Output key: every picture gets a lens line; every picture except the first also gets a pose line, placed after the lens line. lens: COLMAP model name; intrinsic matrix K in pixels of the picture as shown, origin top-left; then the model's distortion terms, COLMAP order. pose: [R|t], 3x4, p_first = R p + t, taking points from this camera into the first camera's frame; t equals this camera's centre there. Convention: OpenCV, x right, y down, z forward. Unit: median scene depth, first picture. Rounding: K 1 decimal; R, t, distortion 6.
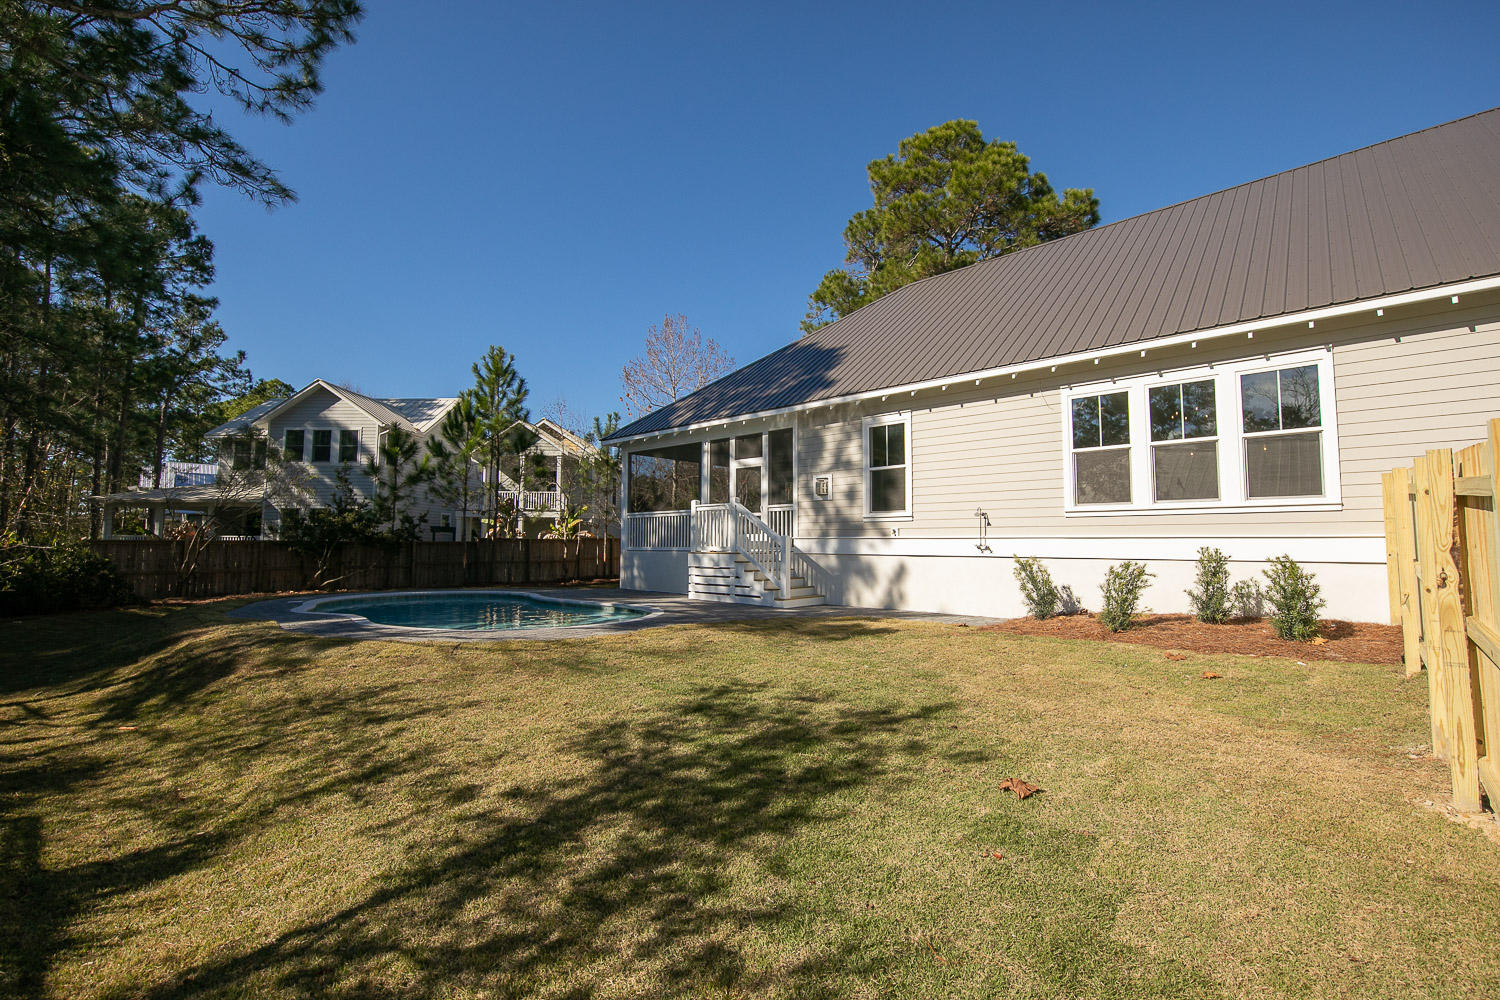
lens RADIAL K [[643.5, 0, 750.4], [0, 643.5, 498.7], [0, 0, 1]] dist [0.009384, -0.000402]
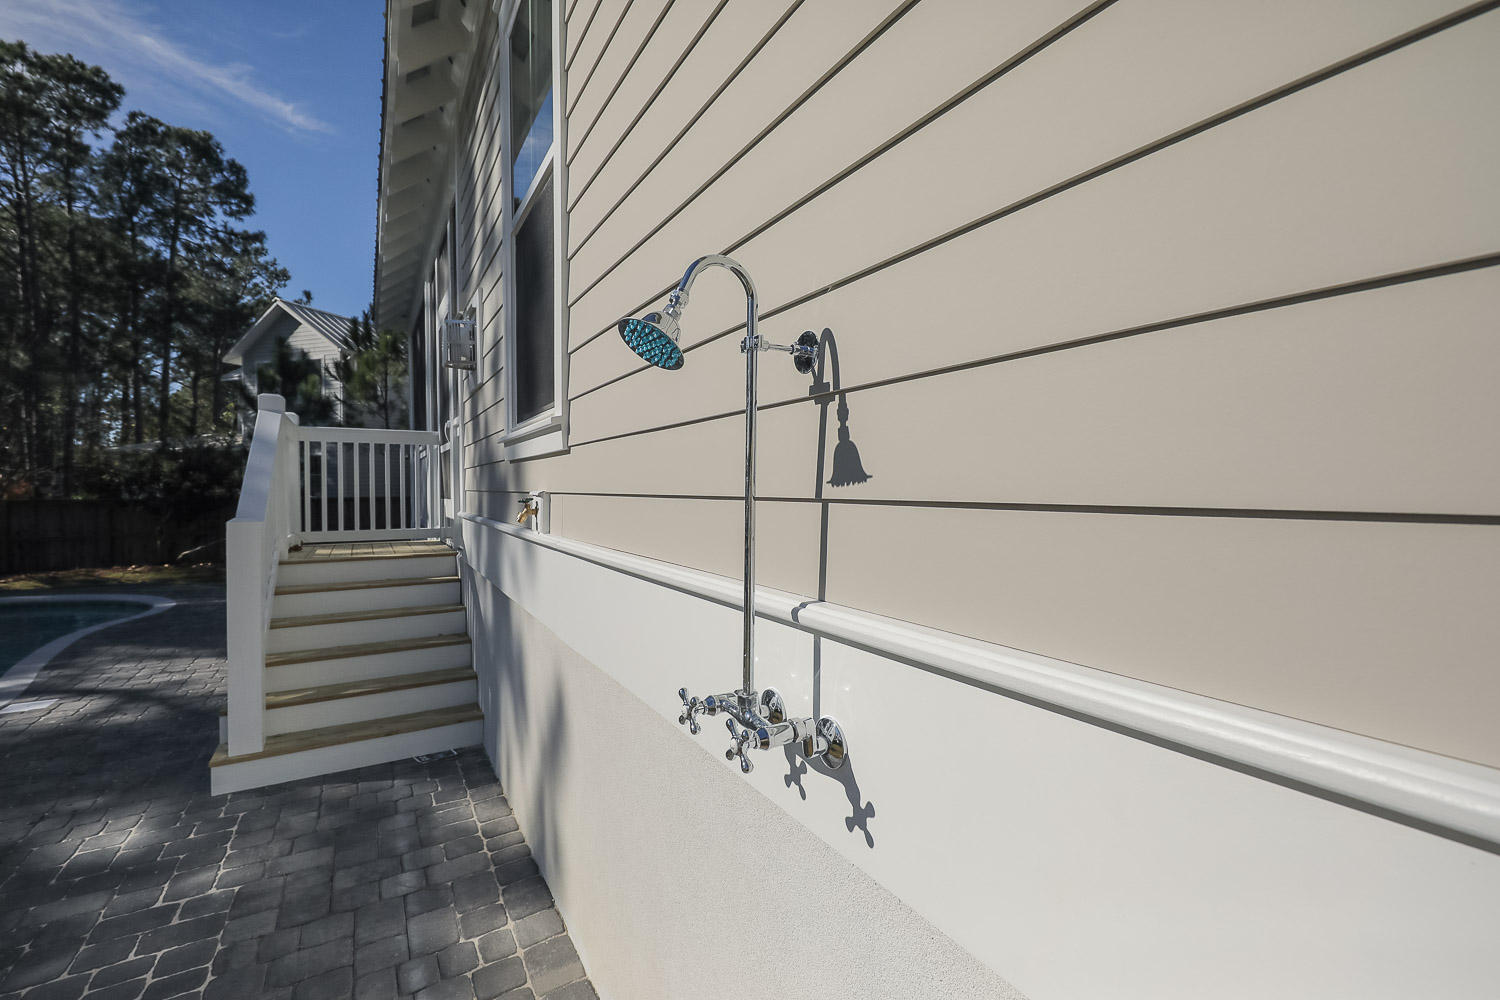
lens RADIAL K [[650.6, 0, 758.4], [0, 650.6, 496.4], [0, 0, 1]] dist [0.000407, -0.000526]
pose [[0.964089, -0.002759, -0.265566, 0.114917], [0.025582, 0.996261, 0.082517, 0.011009], [0.264346, -0.086347, 0.960555, 0.277439]]
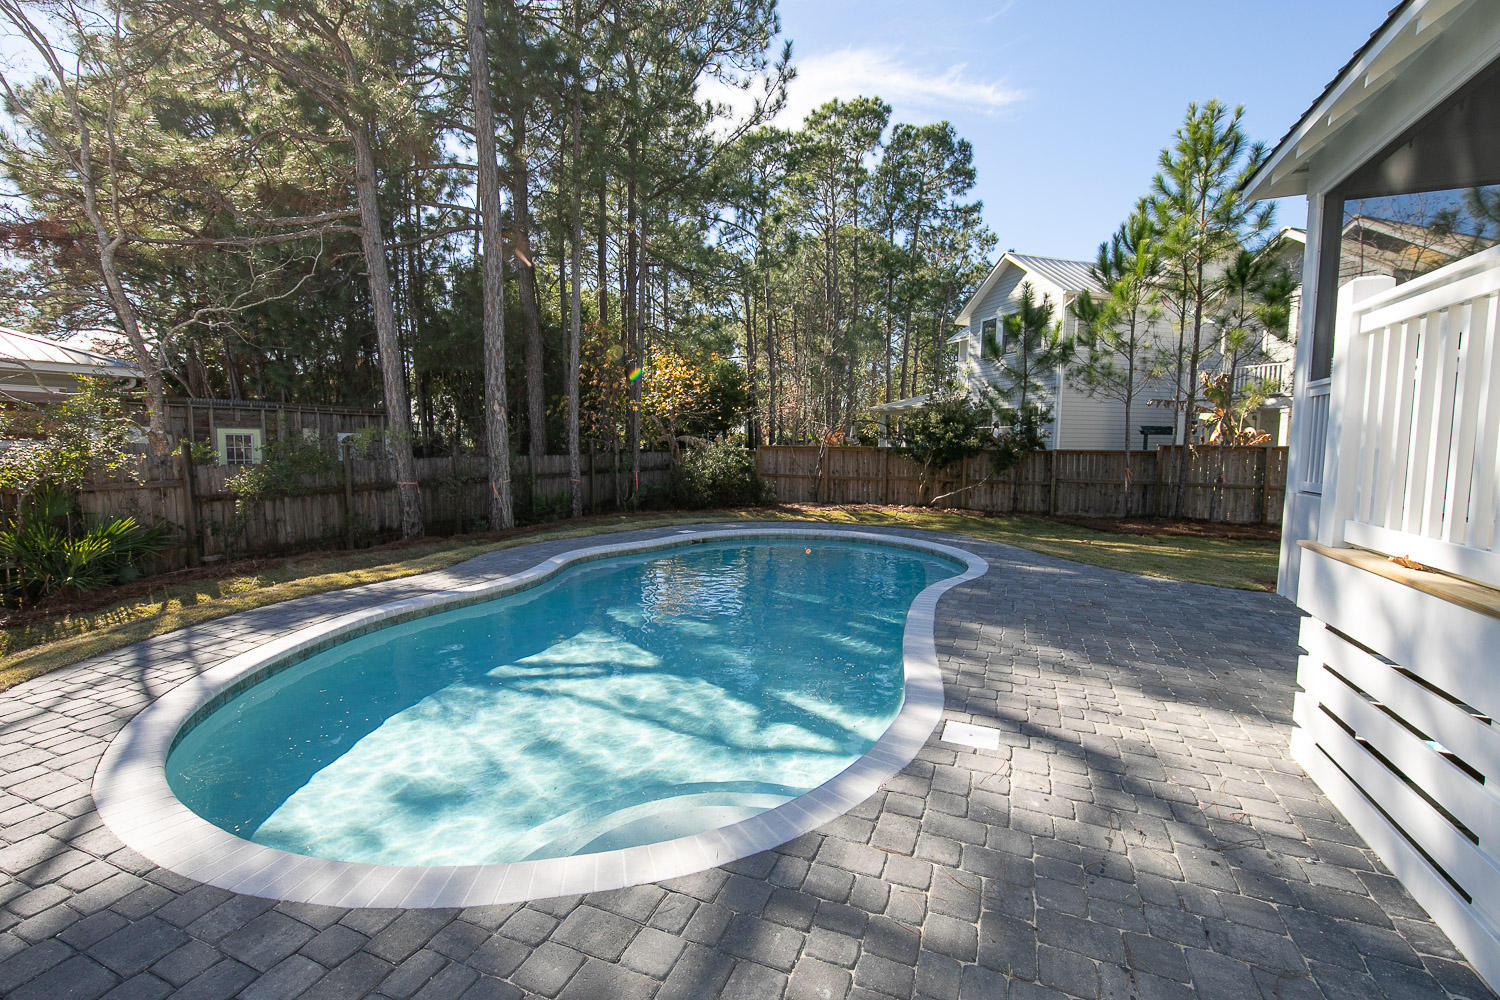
lens RADIAL K [[643.5, 0, 754.6], [0, 643.5, 494.3], [0, 0, 1]] dist [0.009384, -0.000402]
pose [[0.360387, 0.079612, -0.929399, 0.013026], [0.057198, 0.992590, 0.107204, 0.014220], [0.931047, -0.091795, 0.353163, 0.301939]]
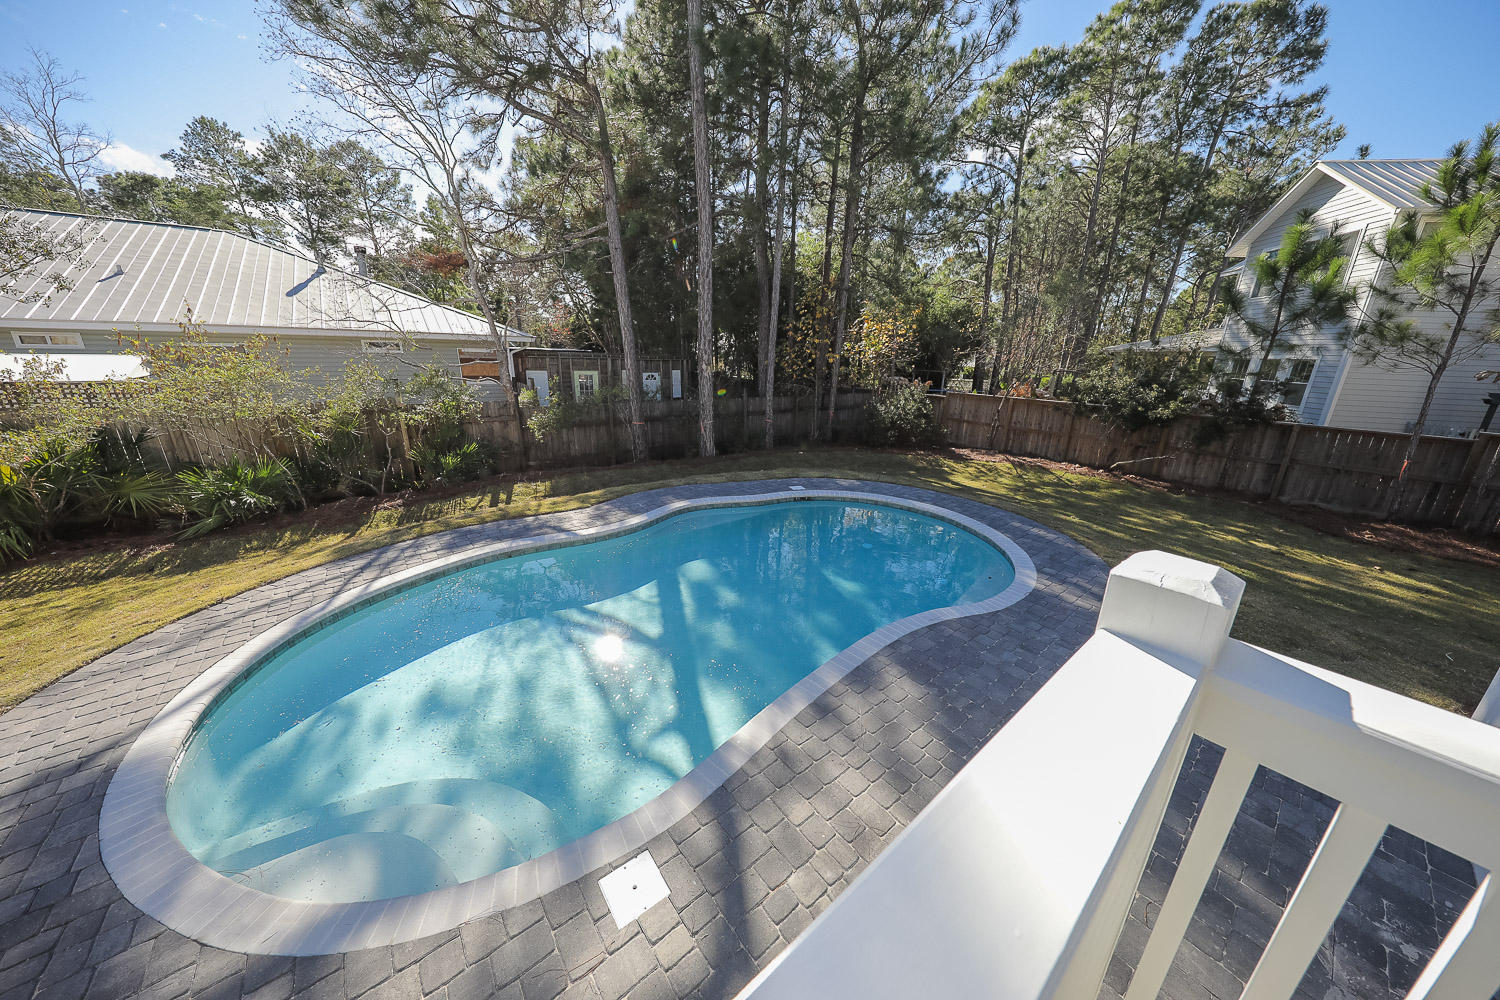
lens RADIAL K [[476.8, 0, 756.2], [0, 476.8, 495.5], [0, 0, 1]] dist [-0.002549, -0.001303]
pose [[-0.127640, 0.282196, -0.950828, -0.018315], [0.042657, 0.959344, 0.278998, -0.009218], [0.990903, -0.004948, -0.134488, 0.387497]]
